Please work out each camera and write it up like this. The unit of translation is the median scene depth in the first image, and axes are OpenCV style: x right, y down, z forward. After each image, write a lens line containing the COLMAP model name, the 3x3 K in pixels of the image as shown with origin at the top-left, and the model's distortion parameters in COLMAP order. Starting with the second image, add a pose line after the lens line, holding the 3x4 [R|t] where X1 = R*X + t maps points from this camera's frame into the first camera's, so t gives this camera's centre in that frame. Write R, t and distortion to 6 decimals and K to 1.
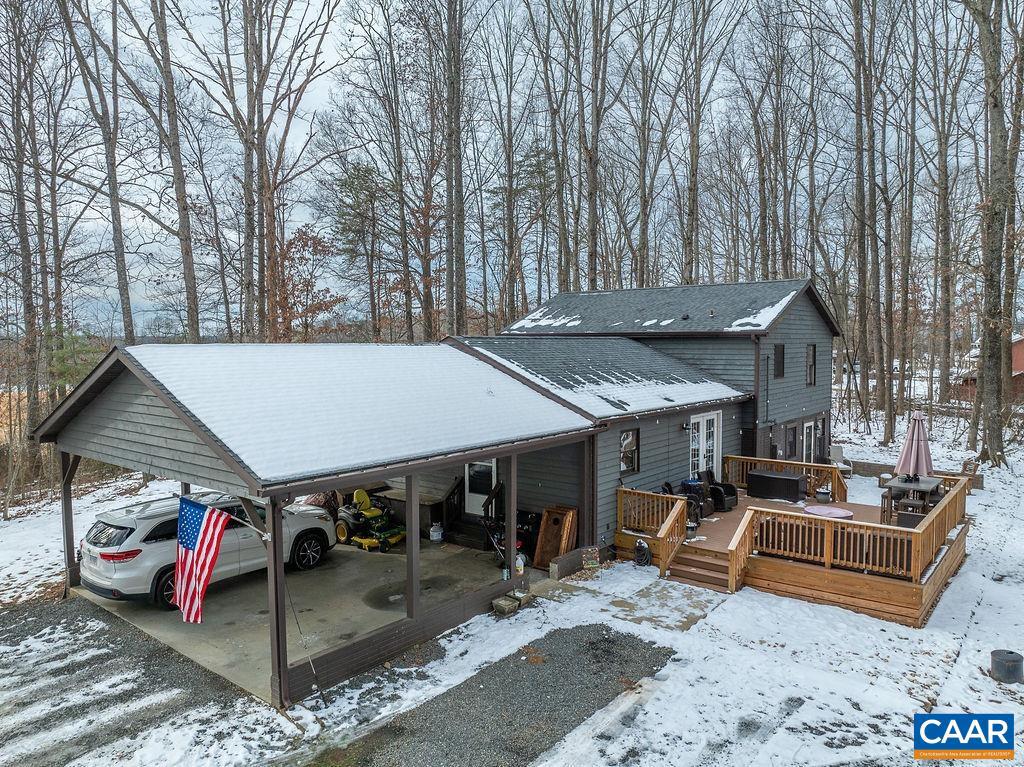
lens RADIAL K [[723.7, 0, 514.0], [0, 723.7, 384.7], [0, 0, 1]] dist [-0.035193, 0.007578]
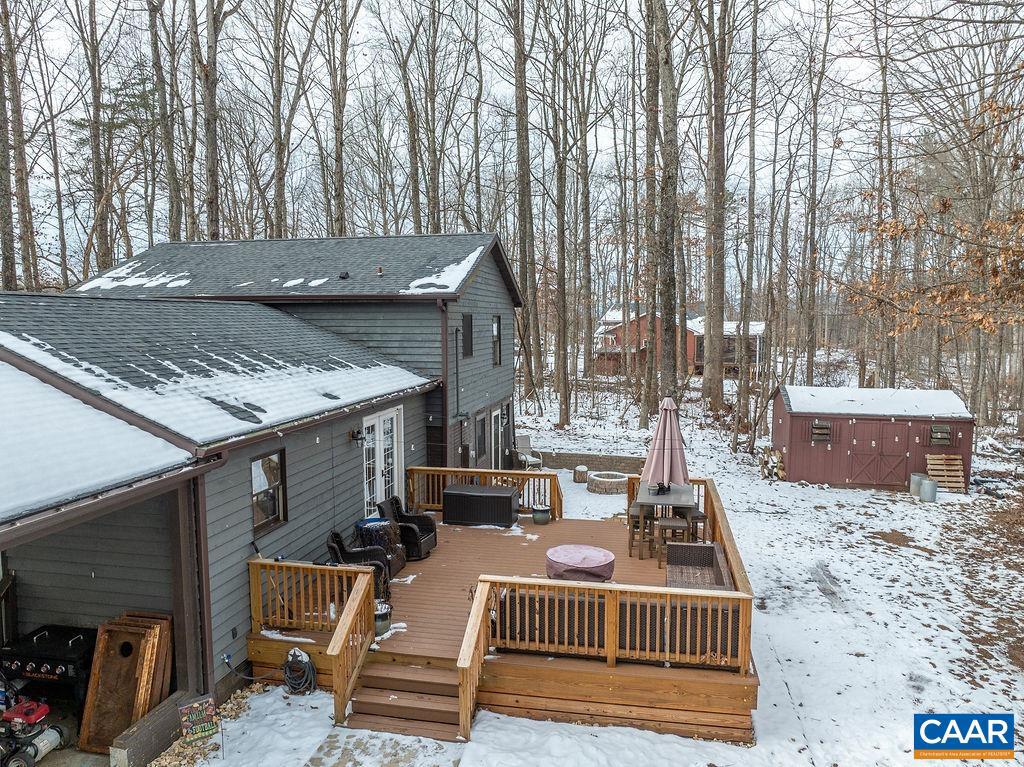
lens RADIAL K [[723.7, 0, 513.8], [0, 723.7, 382.6], [0, 0, 1]] dist [-0.035193, 0.007578]
pose [[0.883963, -0.037094, 0.466084, 0.062770], [0.025597, 0.999192, 0.030977, -0.006432], [-0.466856, -0.015452, 0.884198, 0.370981]]
